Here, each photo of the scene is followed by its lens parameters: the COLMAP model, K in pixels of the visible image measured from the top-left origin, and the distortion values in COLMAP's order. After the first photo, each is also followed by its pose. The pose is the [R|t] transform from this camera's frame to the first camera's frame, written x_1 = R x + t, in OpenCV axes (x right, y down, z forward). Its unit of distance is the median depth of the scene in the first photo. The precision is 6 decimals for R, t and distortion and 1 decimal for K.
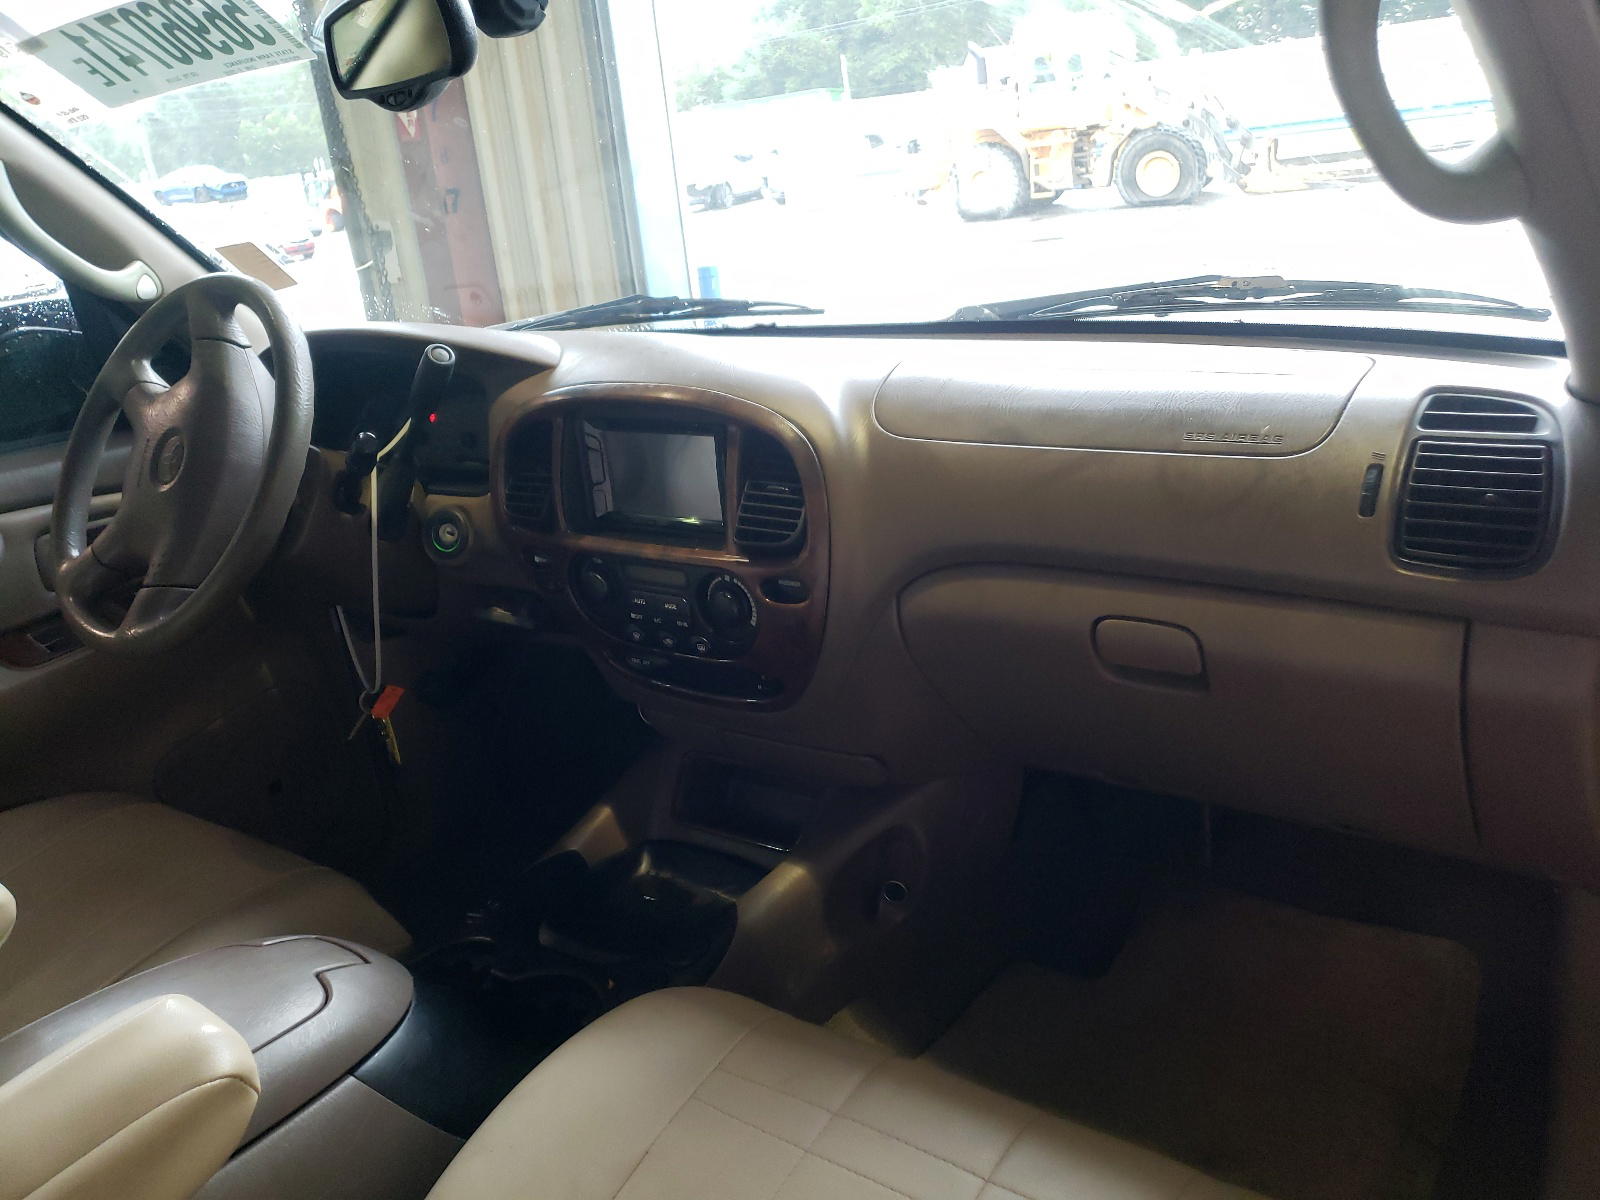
lens RADIAL K [[1253.9, 0, 803.5], [0, 1253.9, 594.7], [0, 0, 1]] dist [0.036949, 0.002810]
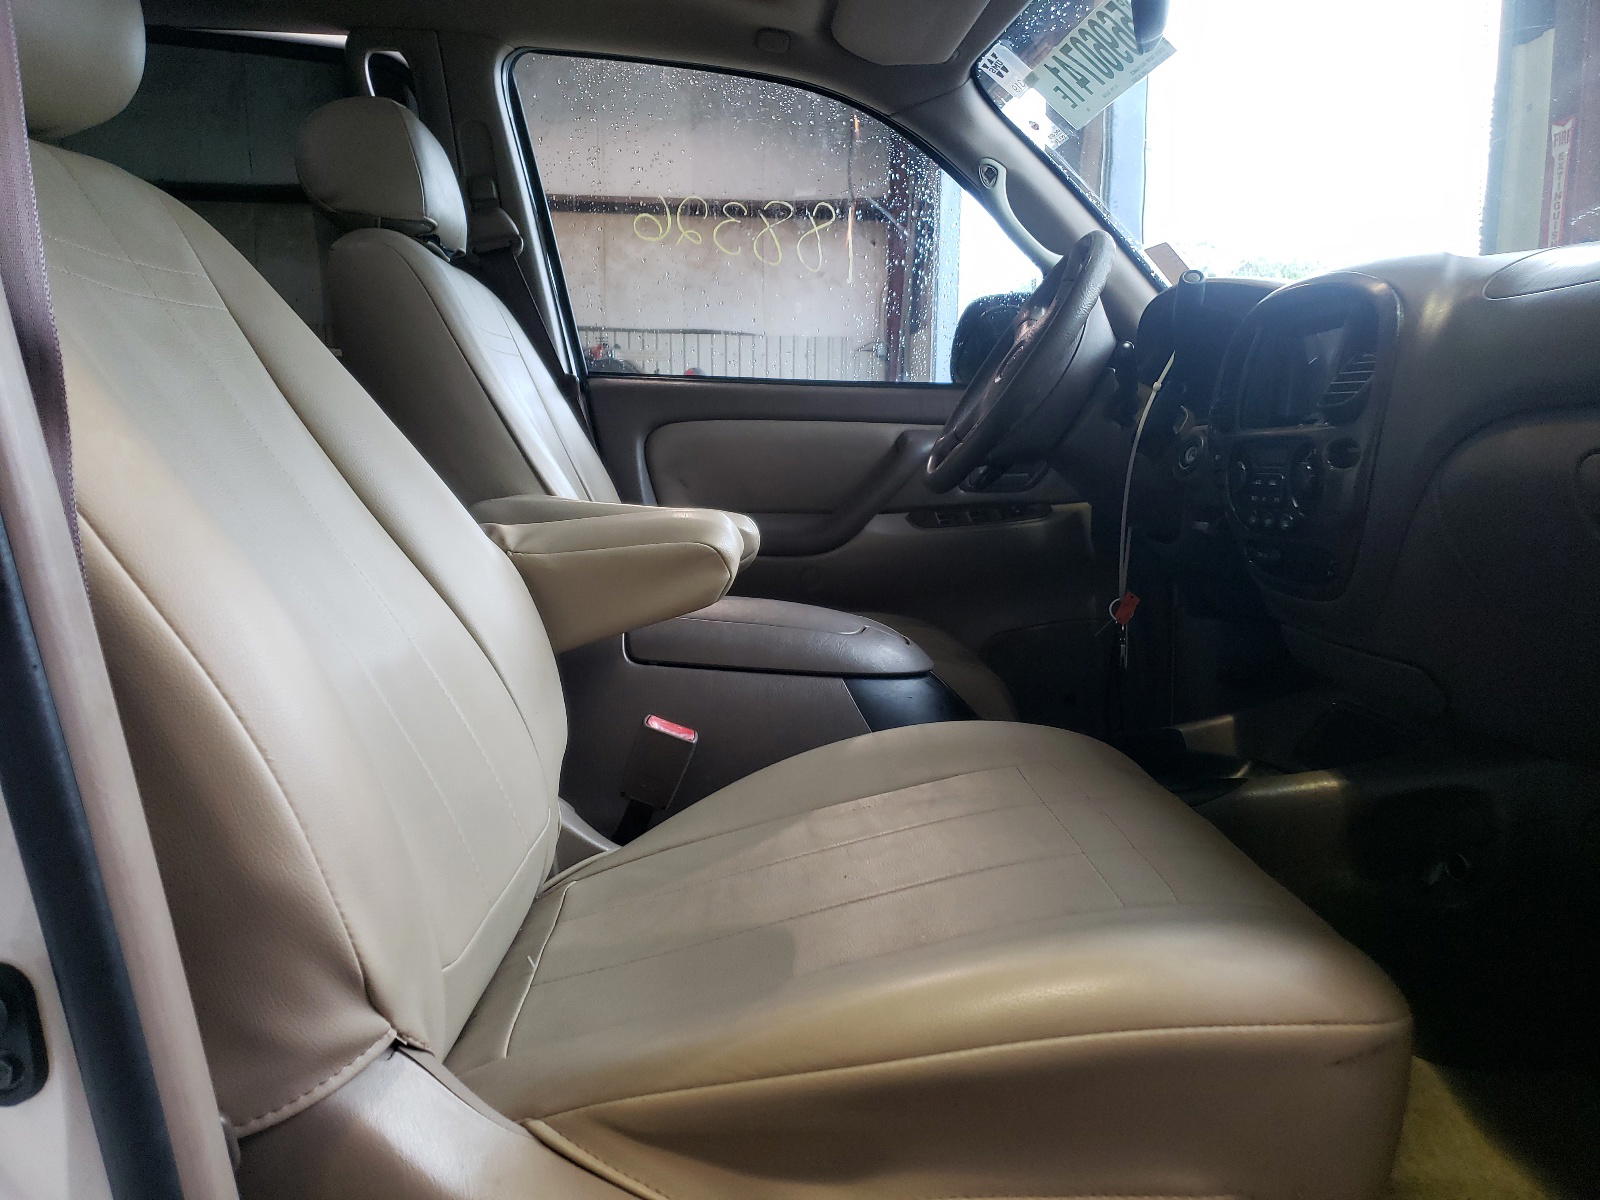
lens RADIAL K [[1253.9, 0, 799.6], [0, 1253.9, 603.6], [0, 0, 1]] dist [0.036949, 0.002810]
pose [[0.601281, 0.201316, -0.773261, 0.469384], [-0.332949, 0.942849, -0.013431, 0.239564], [0.726365, 0.265533, 0.633945, 0.051107]]
